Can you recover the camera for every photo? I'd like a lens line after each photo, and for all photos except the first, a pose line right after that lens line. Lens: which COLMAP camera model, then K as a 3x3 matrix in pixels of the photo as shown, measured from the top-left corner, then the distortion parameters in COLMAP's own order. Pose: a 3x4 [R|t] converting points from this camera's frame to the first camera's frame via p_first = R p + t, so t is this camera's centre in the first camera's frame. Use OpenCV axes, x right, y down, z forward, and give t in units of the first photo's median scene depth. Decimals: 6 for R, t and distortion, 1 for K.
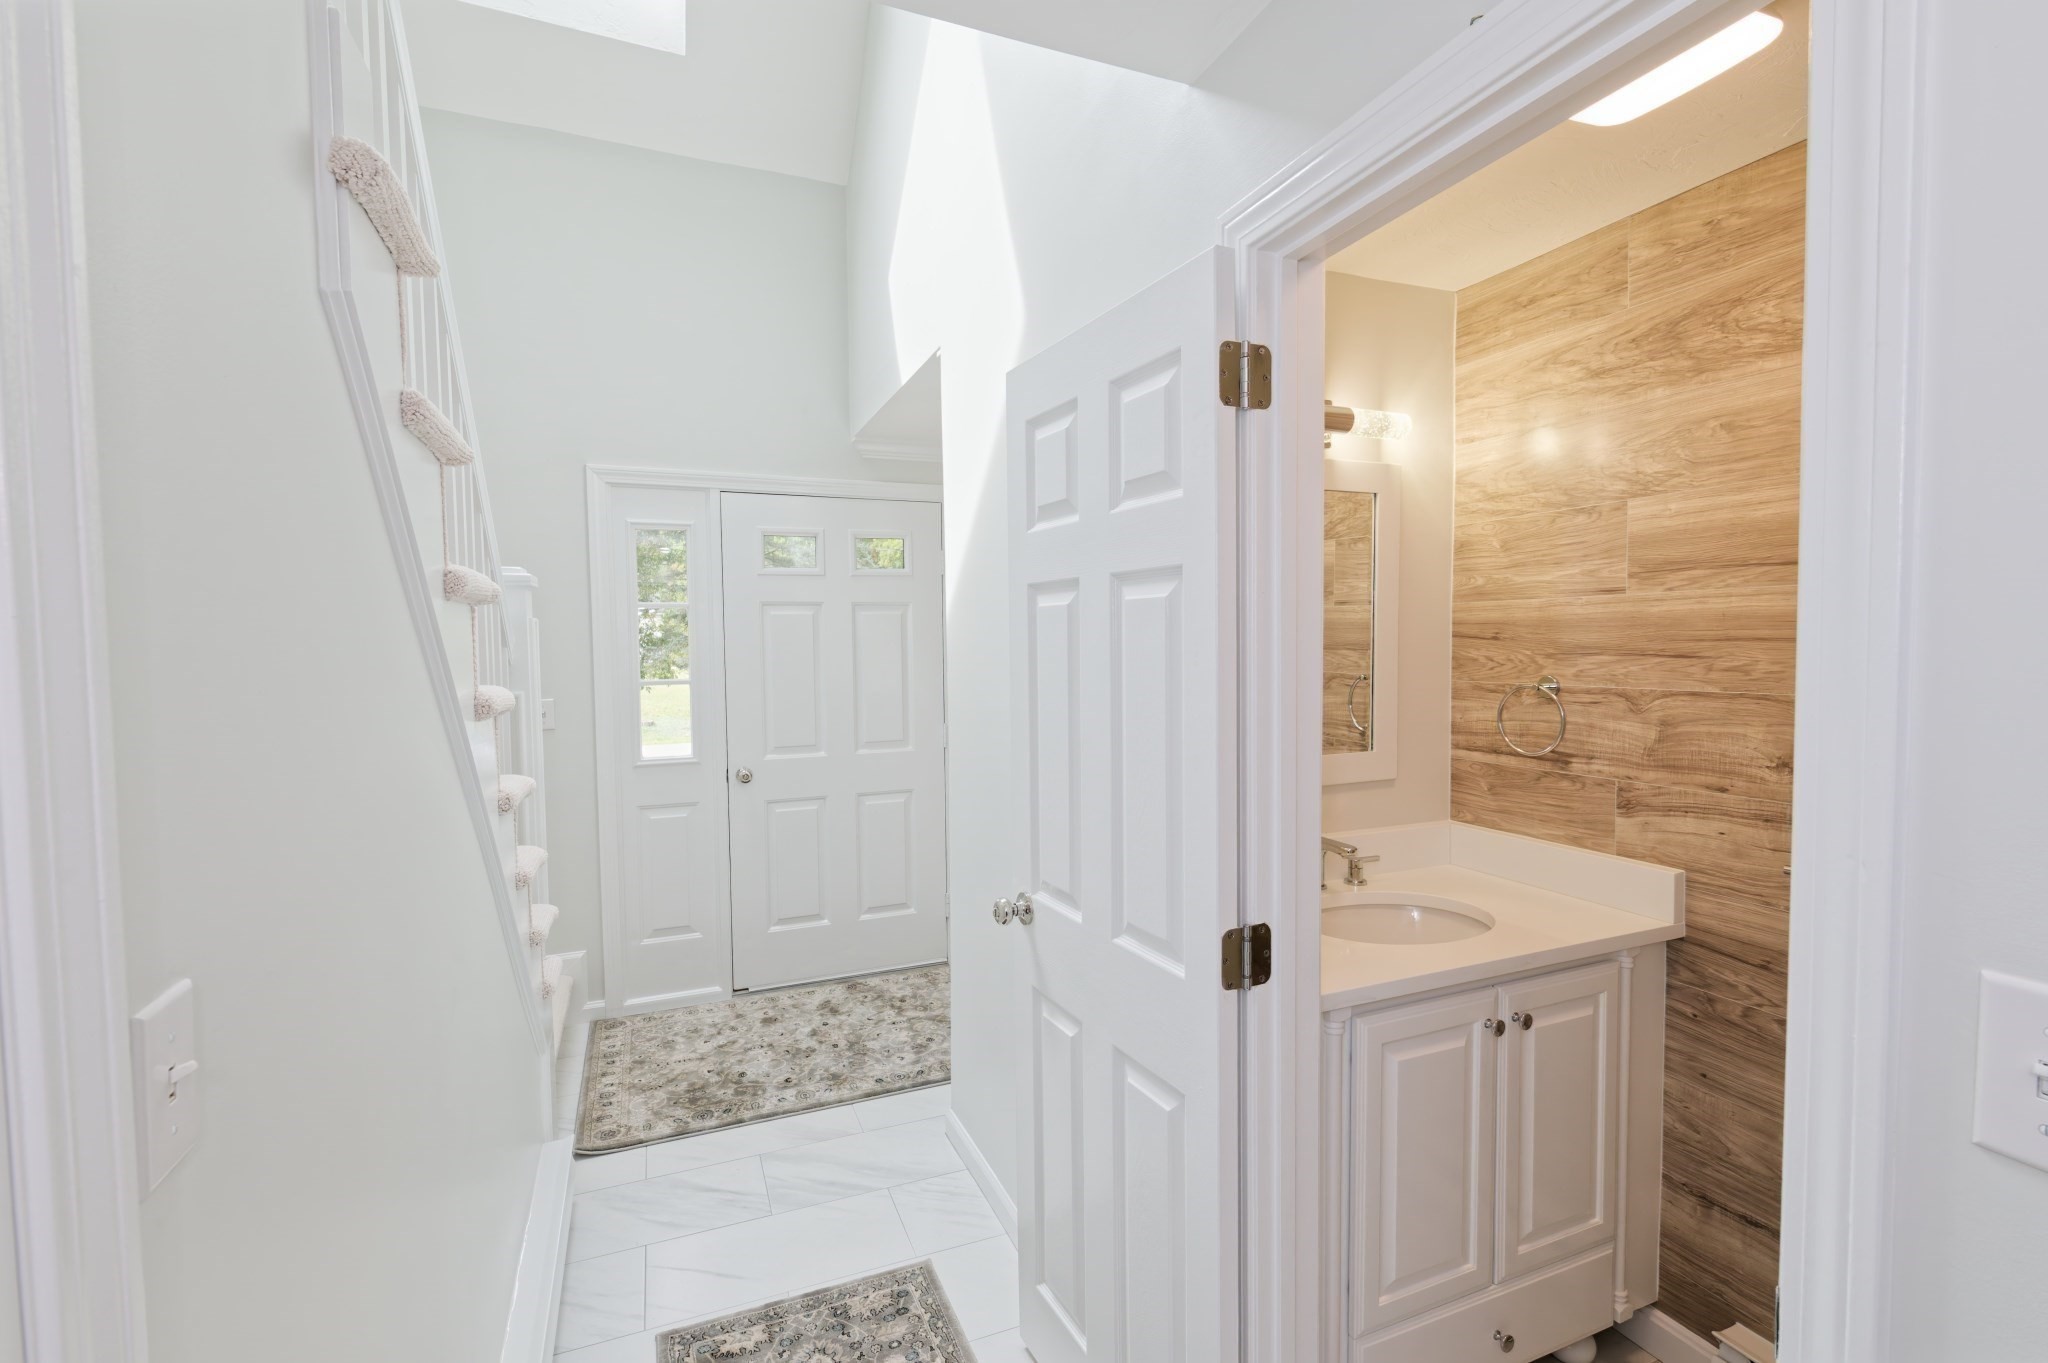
lens RADIAL K [[889.7, 0, 1032.4], [0, 889.7, 687.1], [0, 0, 1]] dist [0.003076, -0.002590]
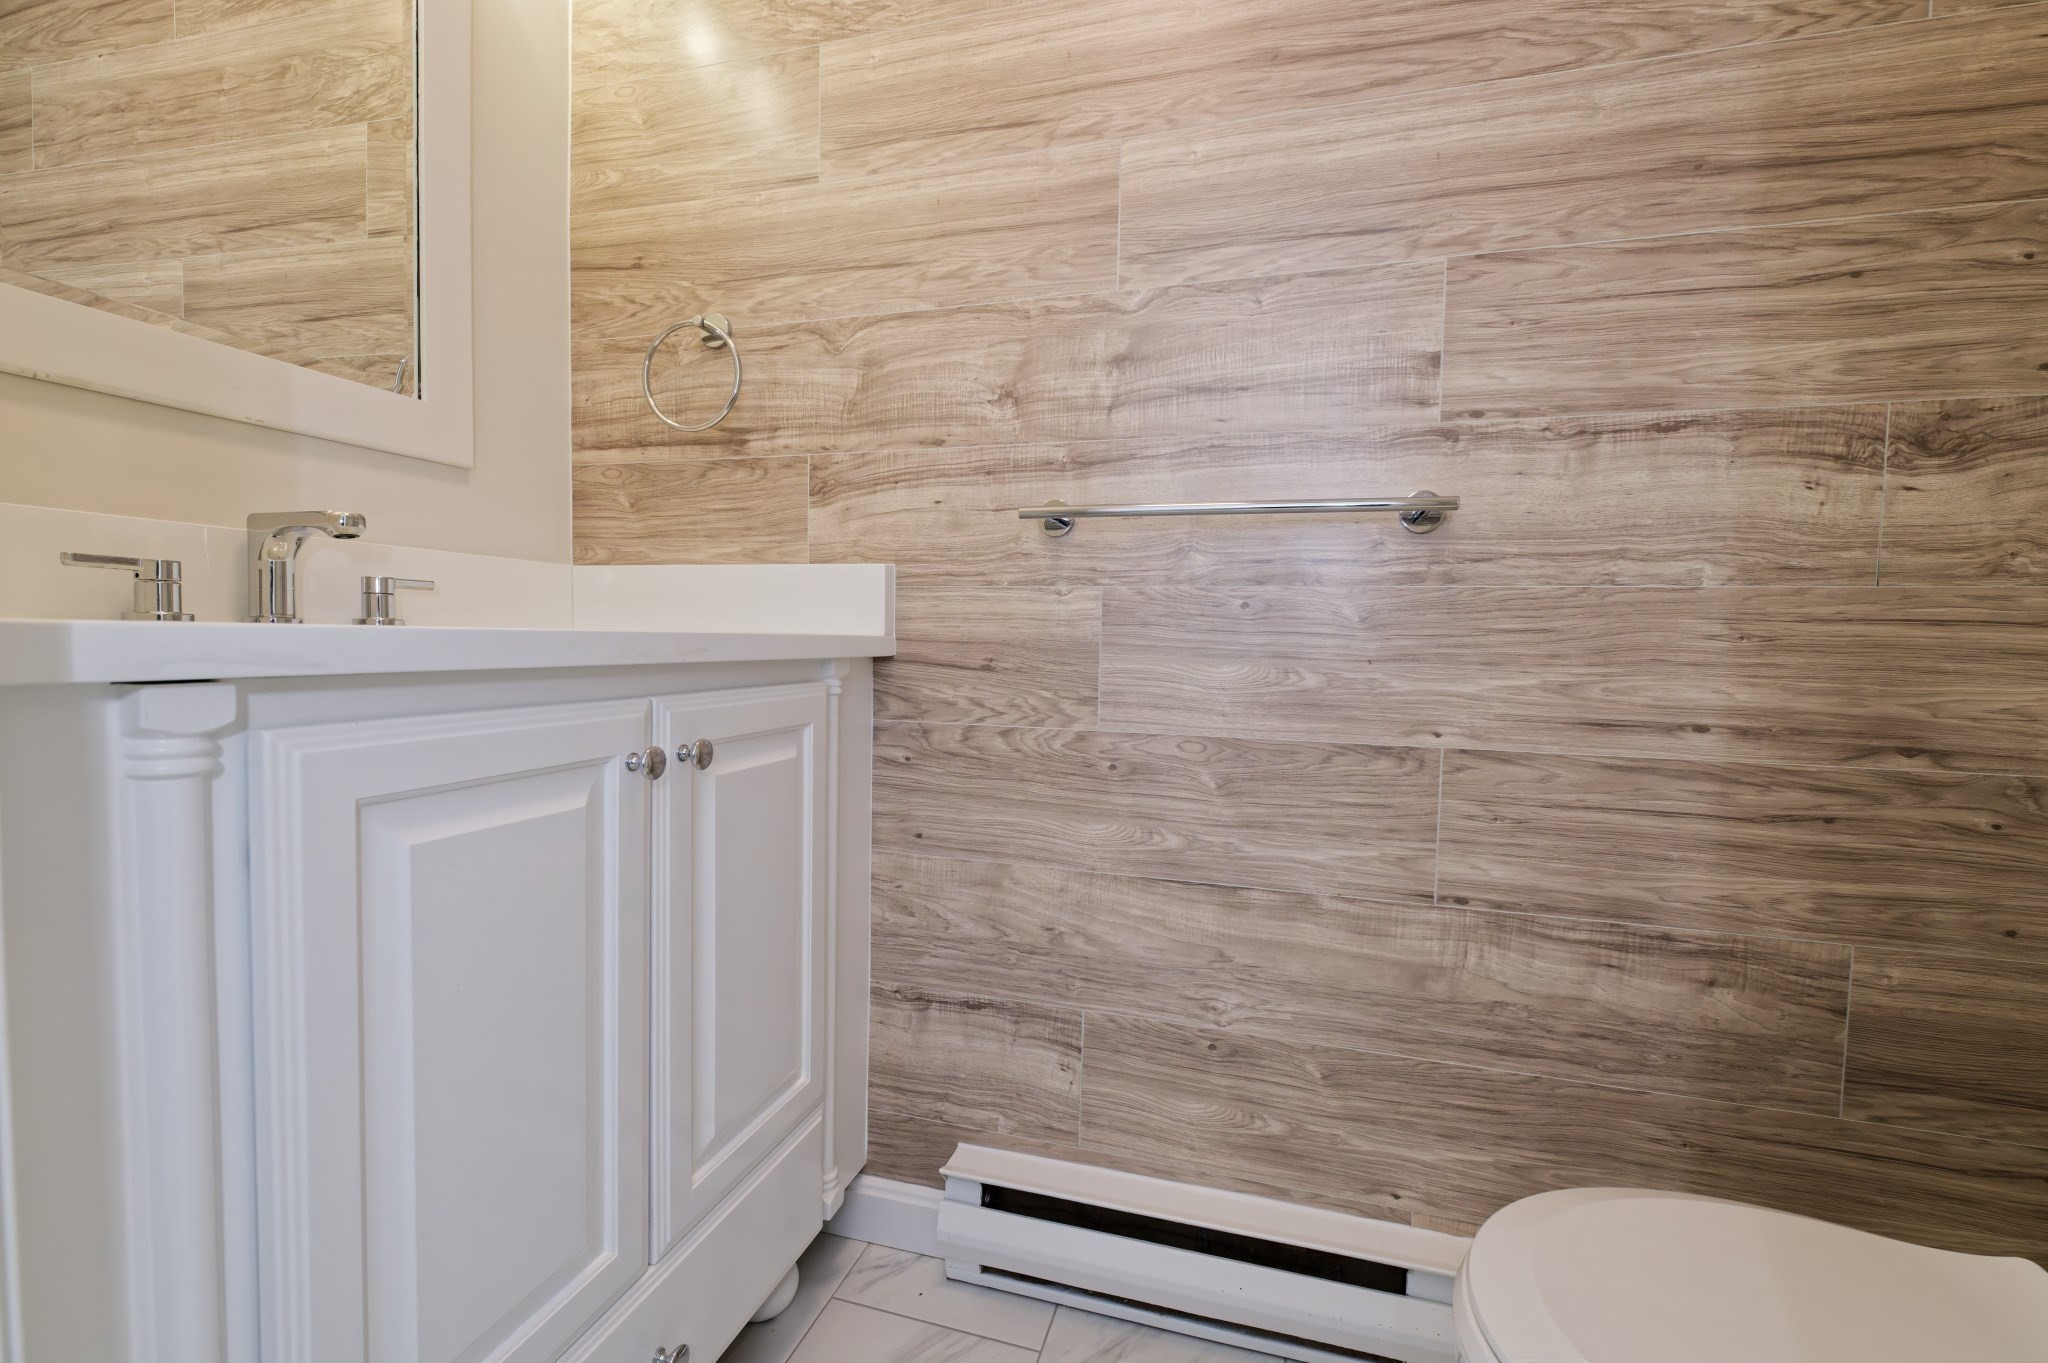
lens RADIAL K [[889.7, 0, 1033.2], [0, 889.7, 685.4], [0, 0, 1]] dist [0.003076, -0.002590]
pose [[0.624770, -0.022331, 0.780490, 0.225685], [0.002978, 0.999652, 0.026218, 0.277896], [-0.780803, -0.014056, 0.624619, 0.441227]]
